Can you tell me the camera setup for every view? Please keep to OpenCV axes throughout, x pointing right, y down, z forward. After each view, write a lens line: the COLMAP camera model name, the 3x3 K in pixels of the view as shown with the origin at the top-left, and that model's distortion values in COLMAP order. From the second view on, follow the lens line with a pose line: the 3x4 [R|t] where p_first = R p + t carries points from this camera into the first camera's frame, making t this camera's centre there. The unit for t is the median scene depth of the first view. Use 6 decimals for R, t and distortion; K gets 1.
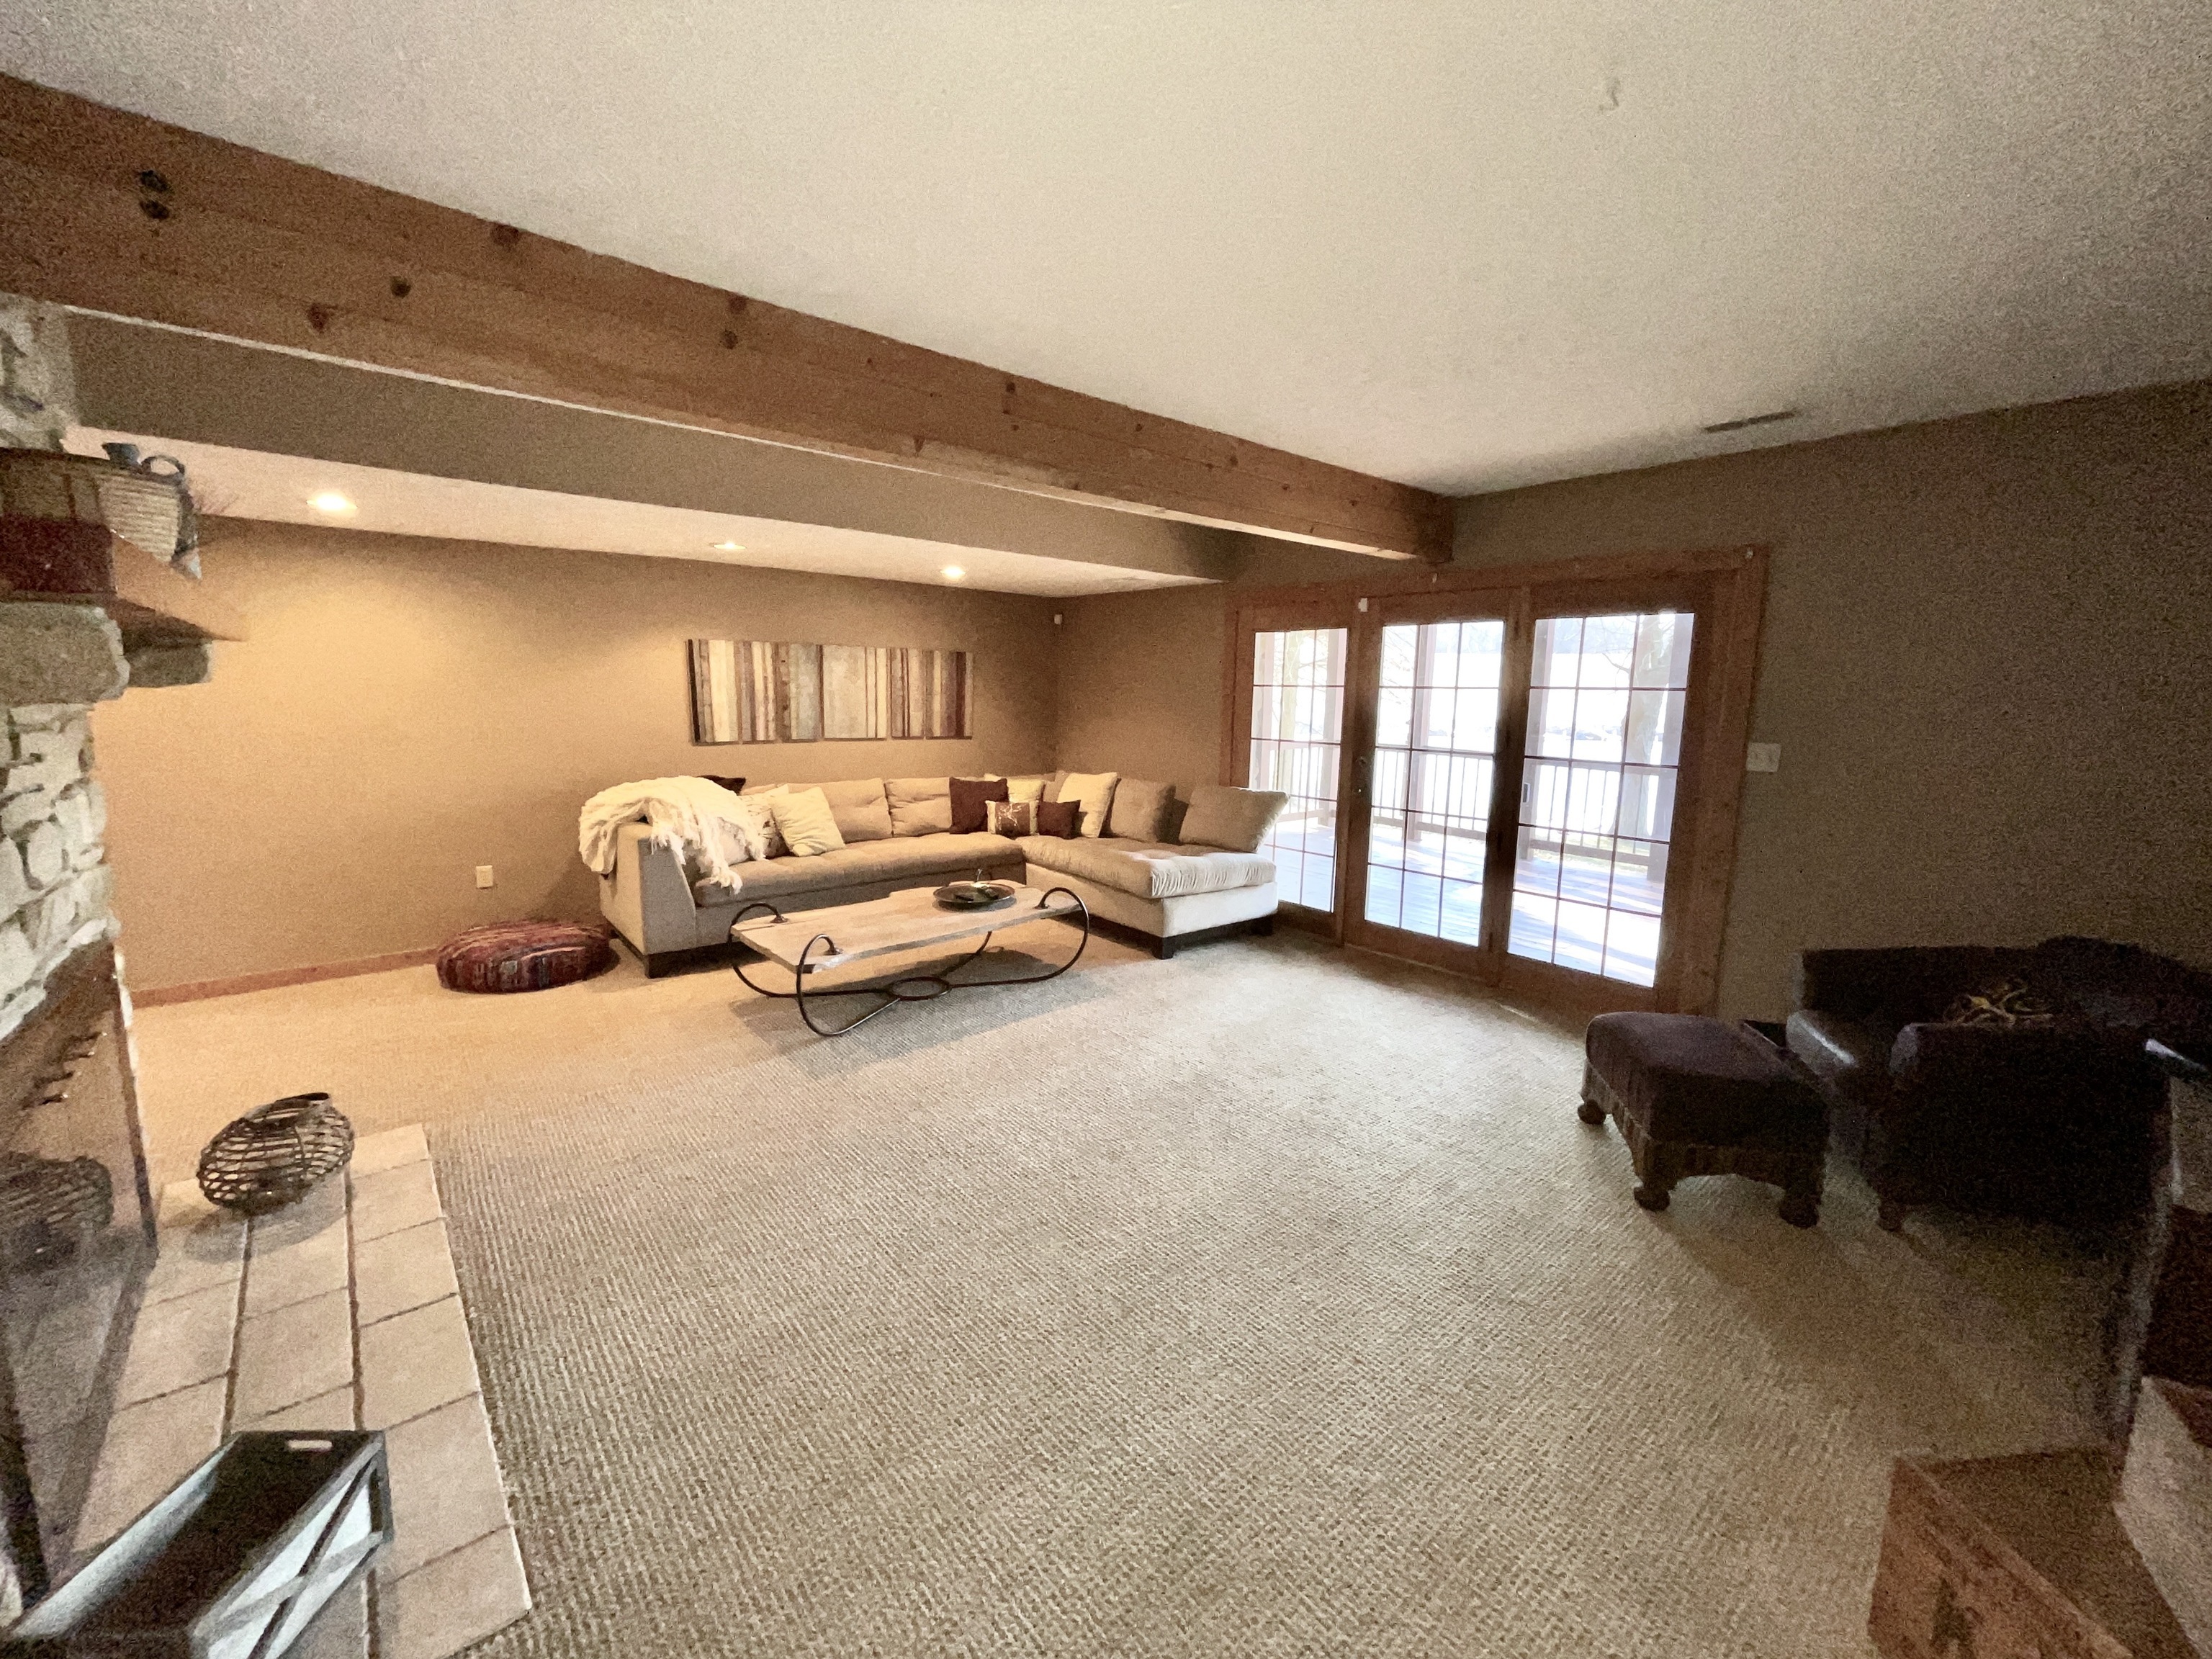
lens RADIAL K [[899.7, 0, 1101.9], [0, 899.7, 820.9], [0, 0, 1]] dist [0.000797, 0.000034]
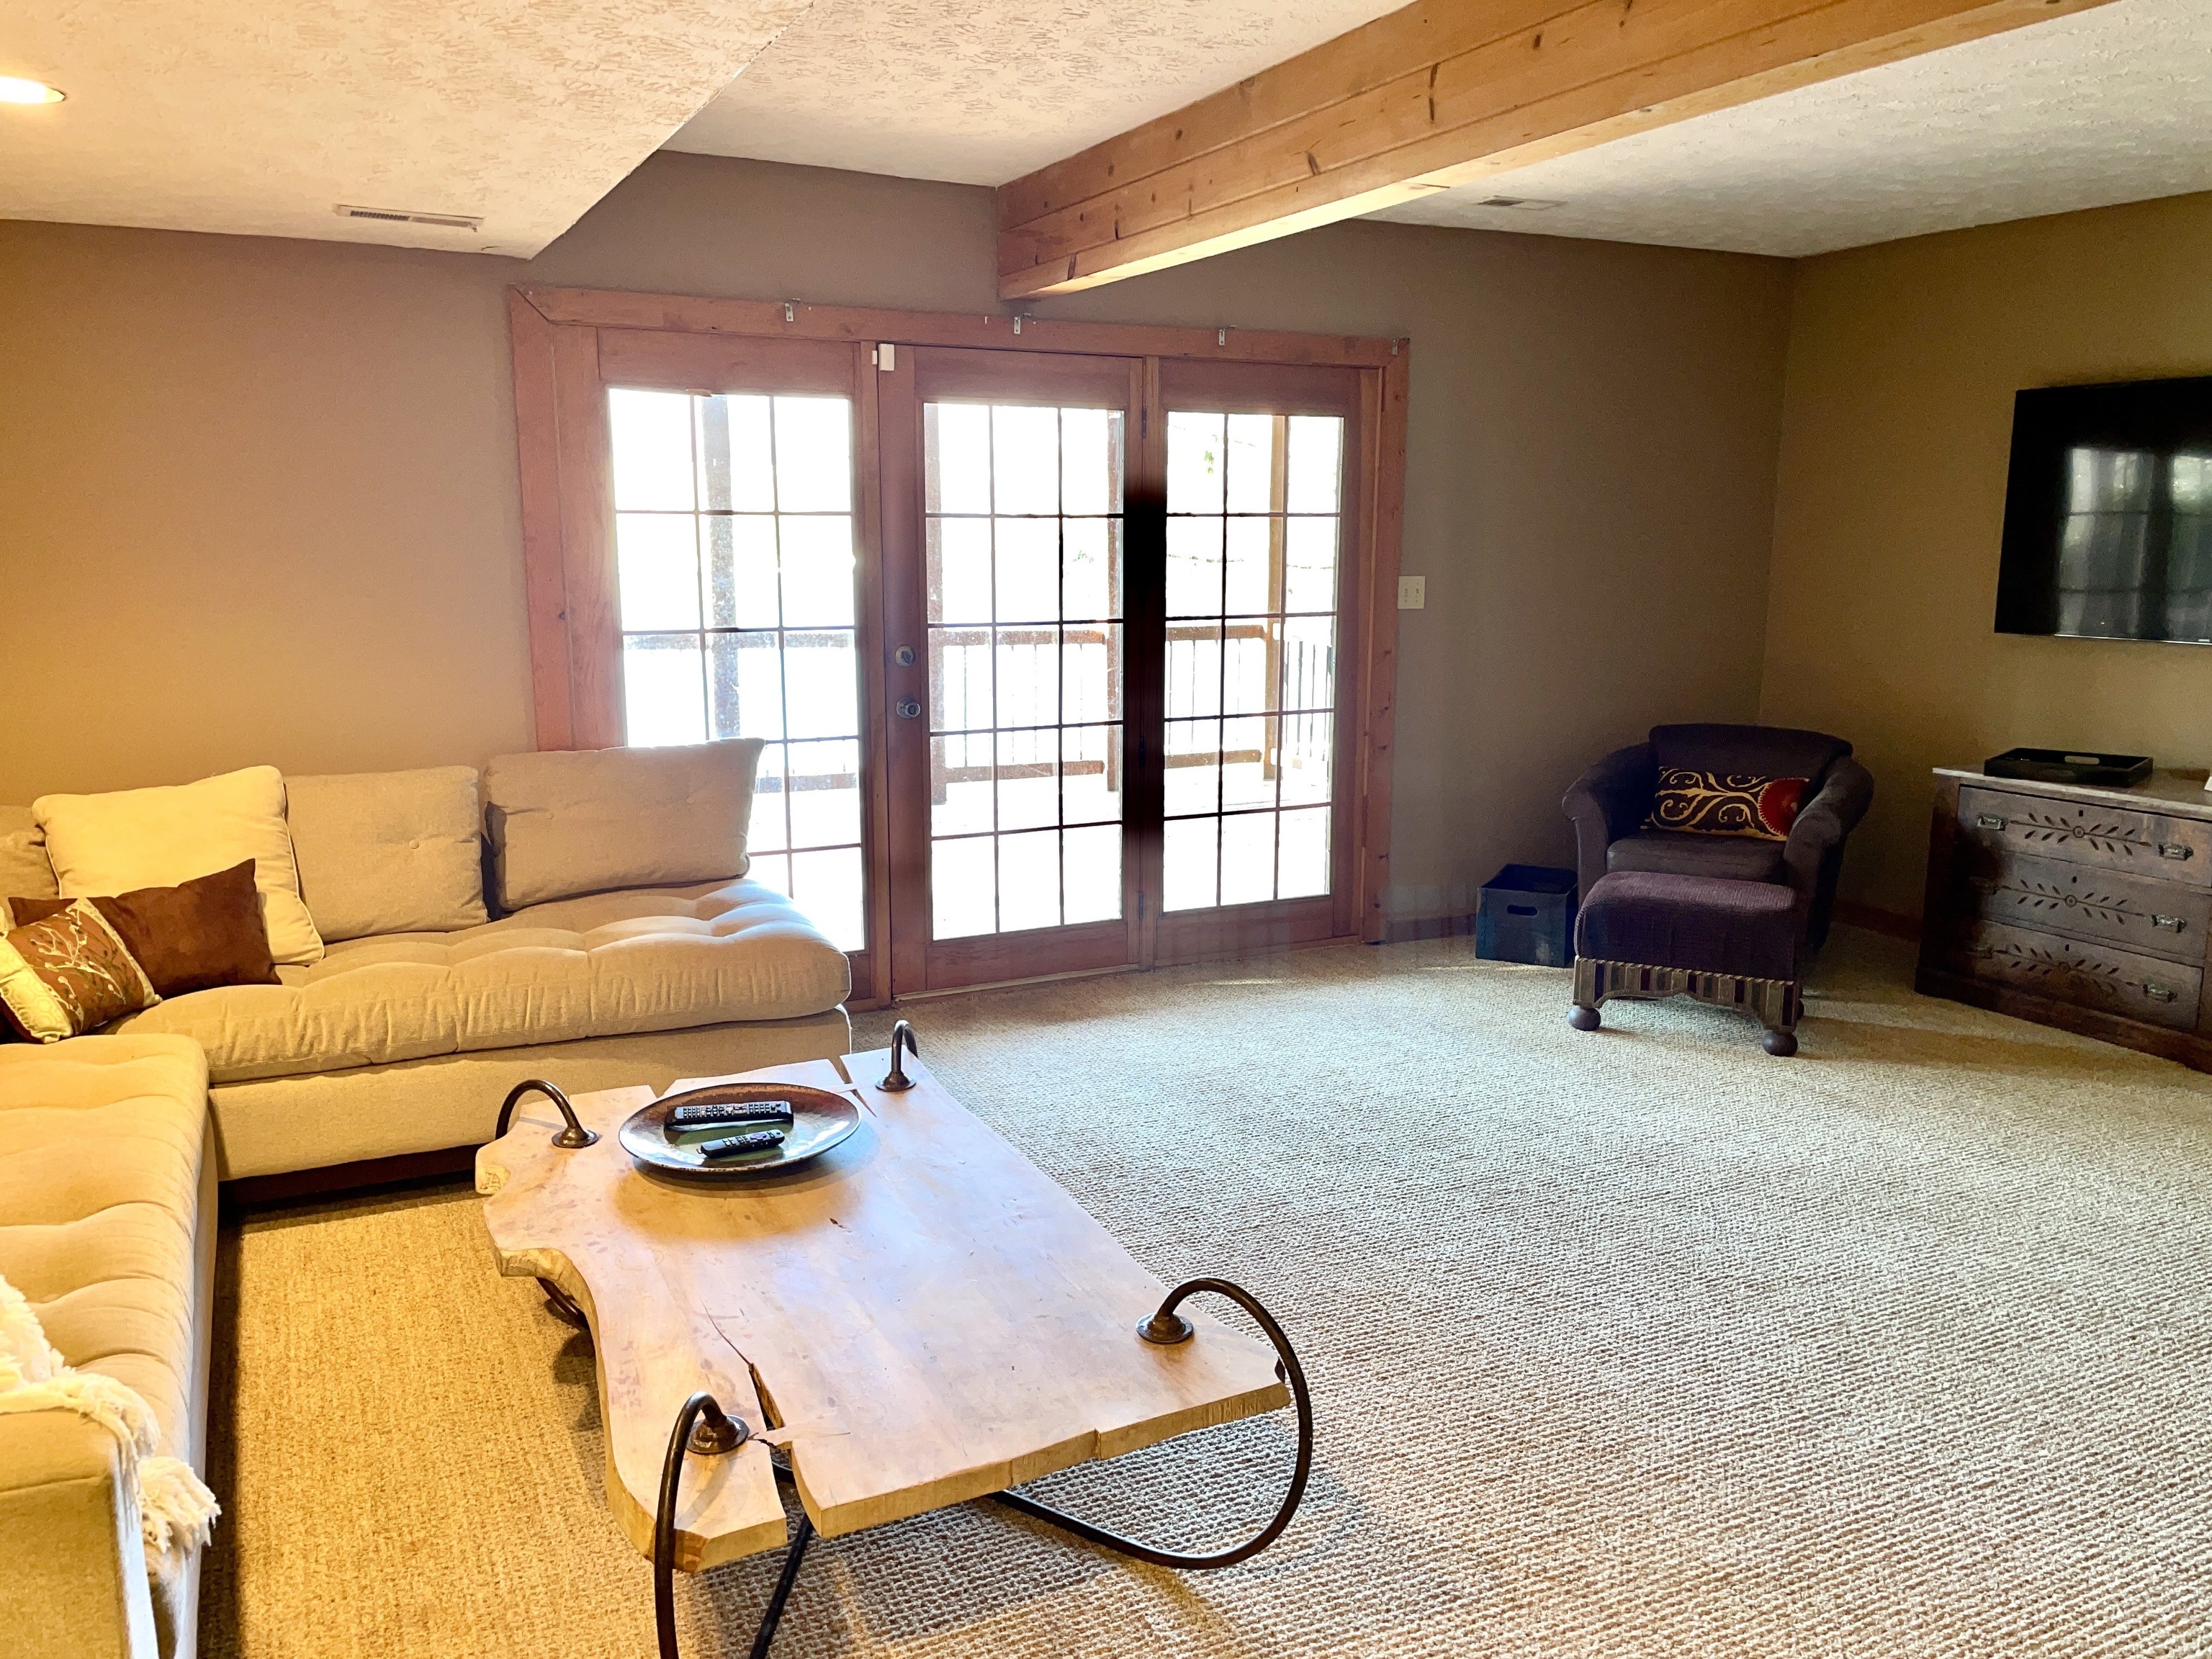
lens RADIAL K [[1671.1, 0, 1102.0], [0, 1671.1, 834.7], [0, 0, 1]] dist [0.068151, 0.001197]
pose [[0.237842, -0.189010, 0.952736, -0.706061], [0.147168, 0.976572, 0.157000, -0.108344], [-0.960090, 0.102871, 0.260086, 0.685229]]
